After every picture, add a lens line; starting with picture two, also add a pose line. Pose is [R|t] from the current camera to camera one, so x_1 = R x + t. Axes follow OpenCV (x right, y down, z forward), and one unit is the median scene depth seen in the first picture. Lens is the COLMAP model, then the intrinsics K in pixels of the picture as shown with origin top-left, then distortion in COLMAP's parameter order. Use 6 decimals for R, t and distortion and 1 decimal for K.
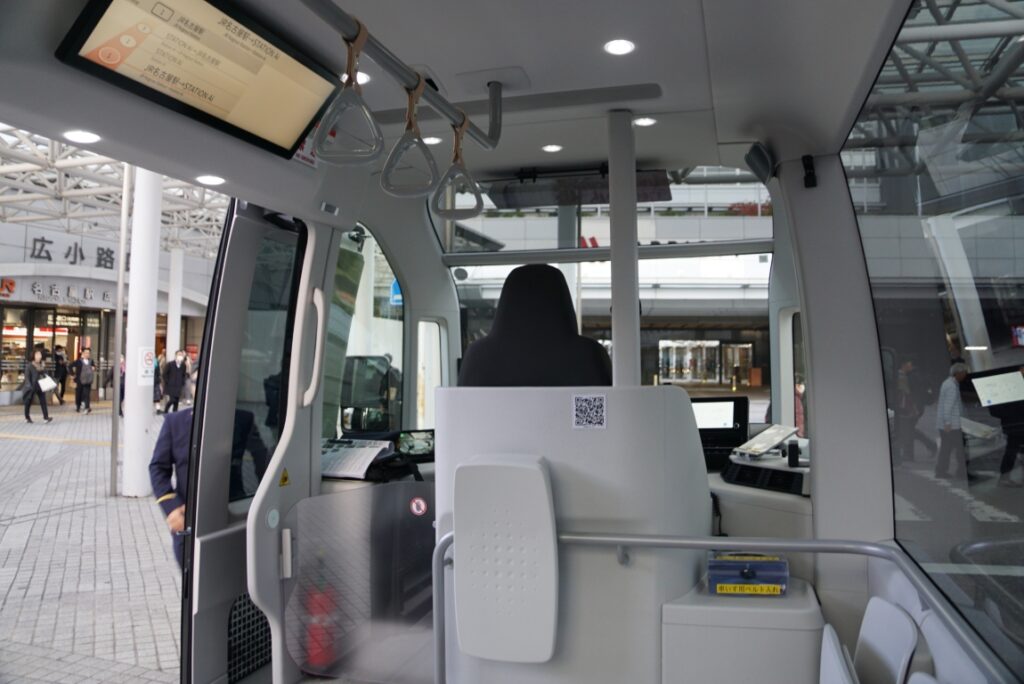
lens RADIAL K [[797.9, 0, 509.3], [0, 797.9, 291.5], [0, 0, 1]] dist [-0.180377, 0.116904]
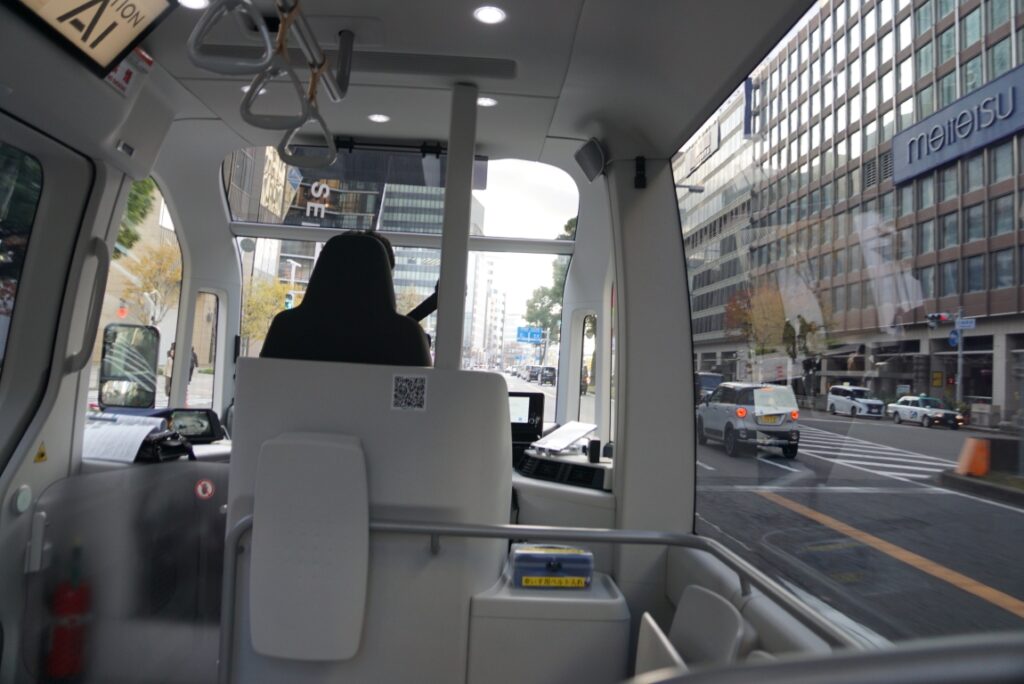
lens RADIAL K [[797.9, 0, 509.3], [0, 797.9, 291.5], [0, 0, 1]] dist [-0.180377, 0.116904]
pose [[0.945332, 0.091220, 0.313092, -0.087841], [-0.089484, 0.995789, -0.019945, 0.037031], [-0.313593, -0.009162, 0.949513, 0.060745]]
